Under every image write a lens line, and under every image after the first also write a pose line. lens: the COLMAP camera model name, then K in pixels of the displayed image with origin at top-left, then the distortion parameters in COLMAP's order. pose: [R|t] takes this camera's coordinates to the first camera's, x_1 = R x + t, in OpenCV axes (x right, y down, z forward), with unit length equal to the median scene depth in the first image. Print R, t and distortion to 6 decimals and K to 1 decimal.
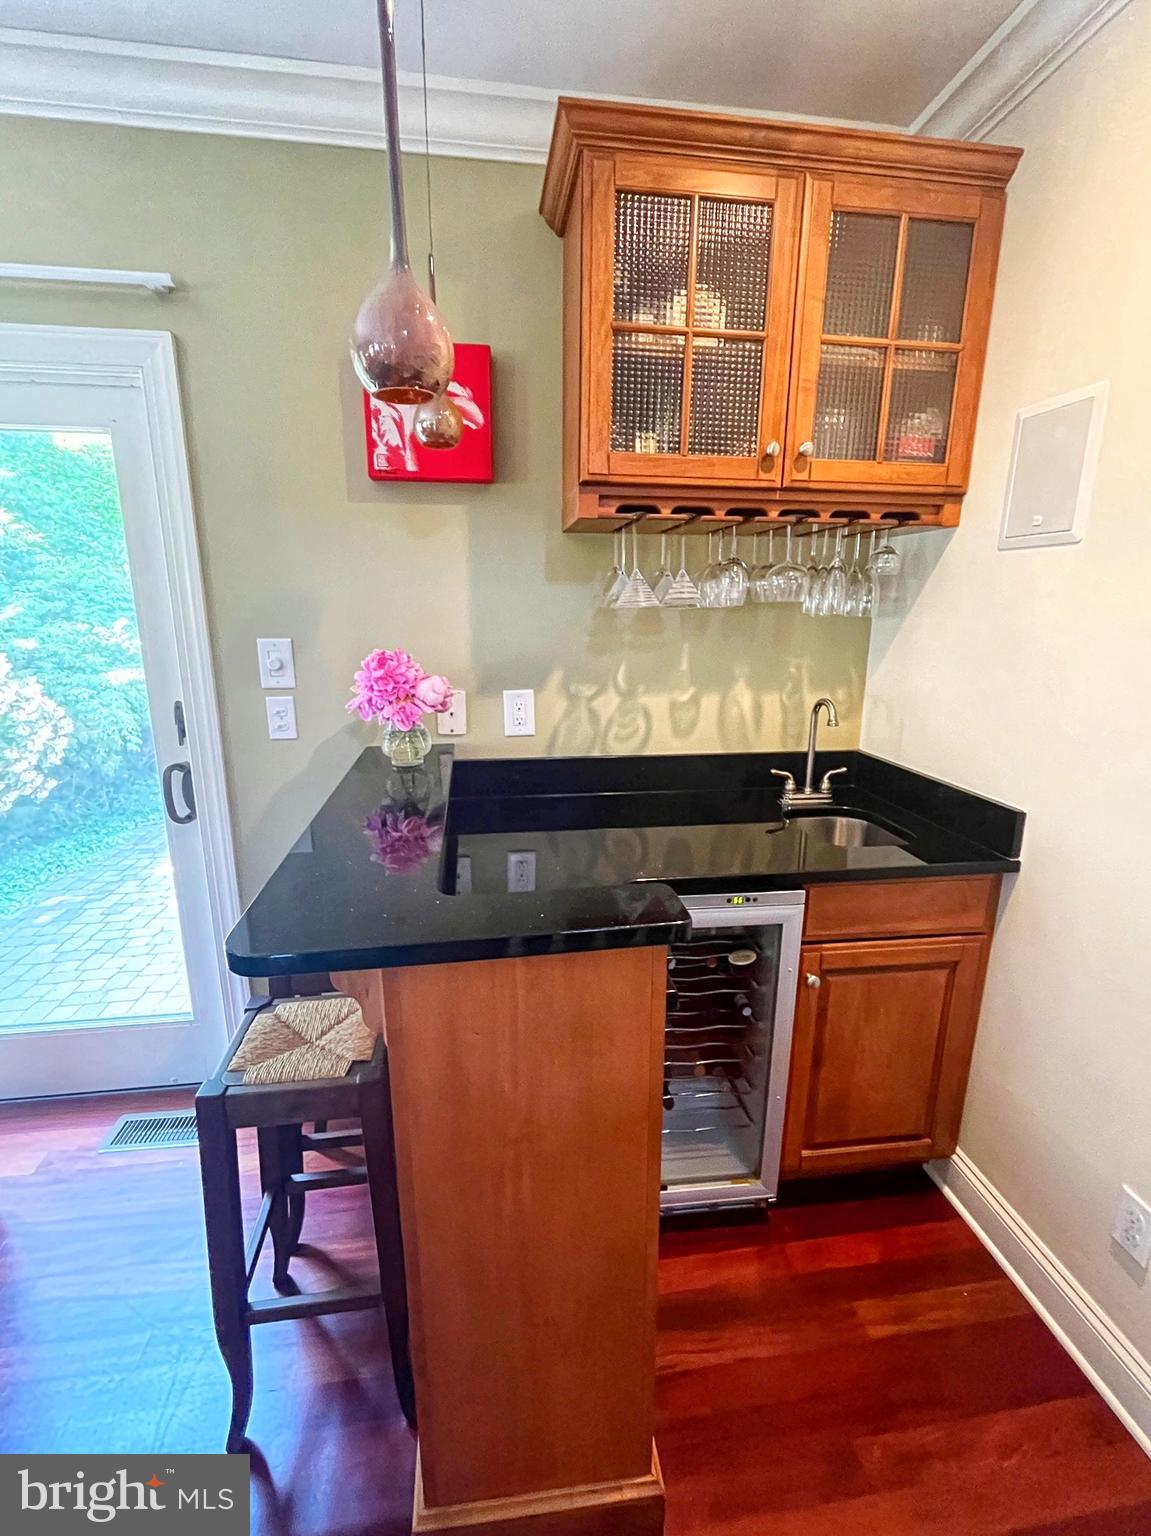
lens RADIAL K [[675.2, 0, 577.1], [0, 675.2, 769.2], [0, 0, 1]] dist [0.000412, 0.000411]
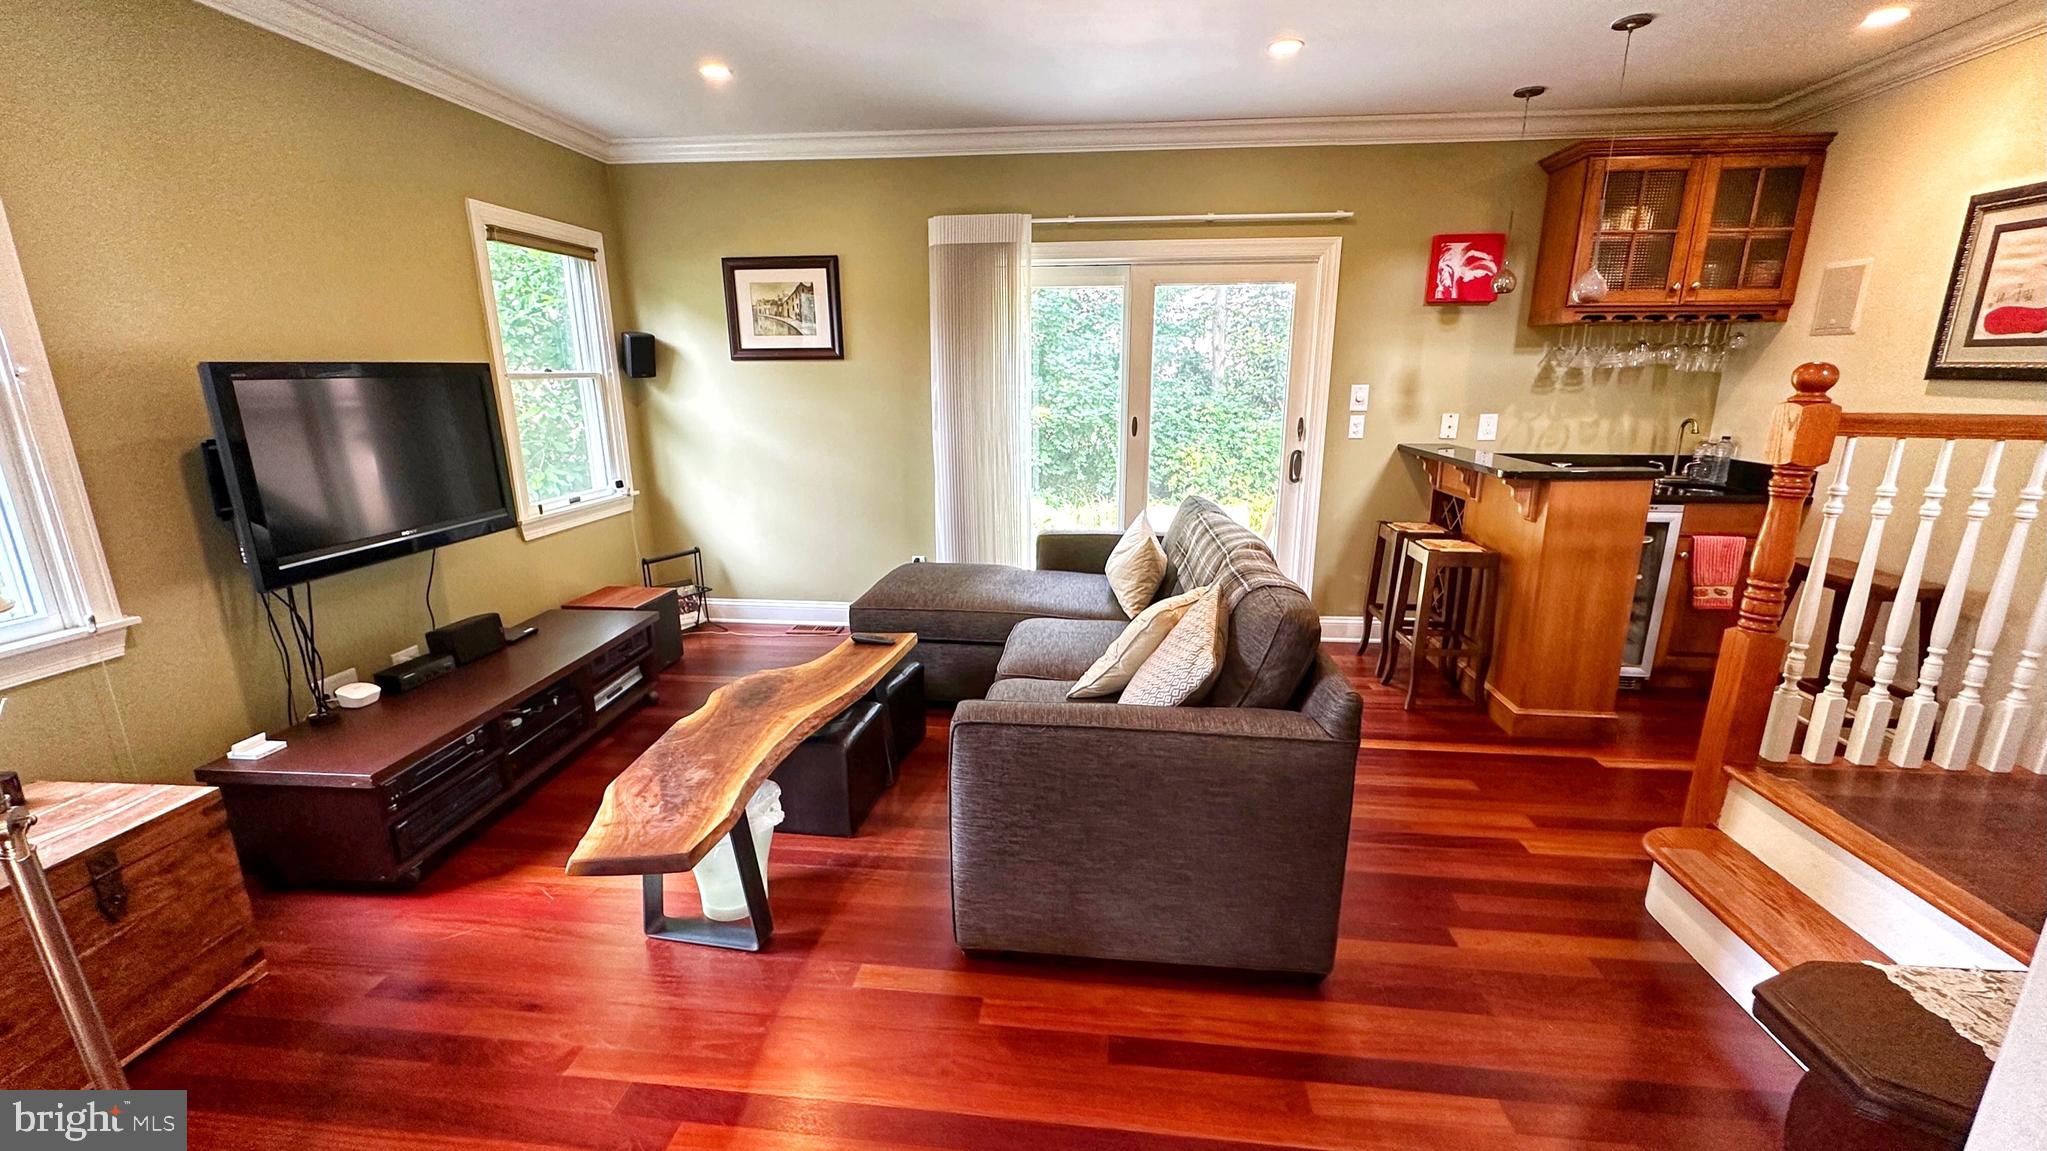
lens RADIAL K [[817.5, 0, 1017.4], [0, 817.5, 578.5], [0, 0, 1]] dist [0.000574, -0.000114]
pose [[0.970136, 0.053455, -0.236597, -0.900094], [-0.051419, 0.998568, 0.014770, 0.411038], [0.237048, -0.002163, 0.971496, -1.655509]]
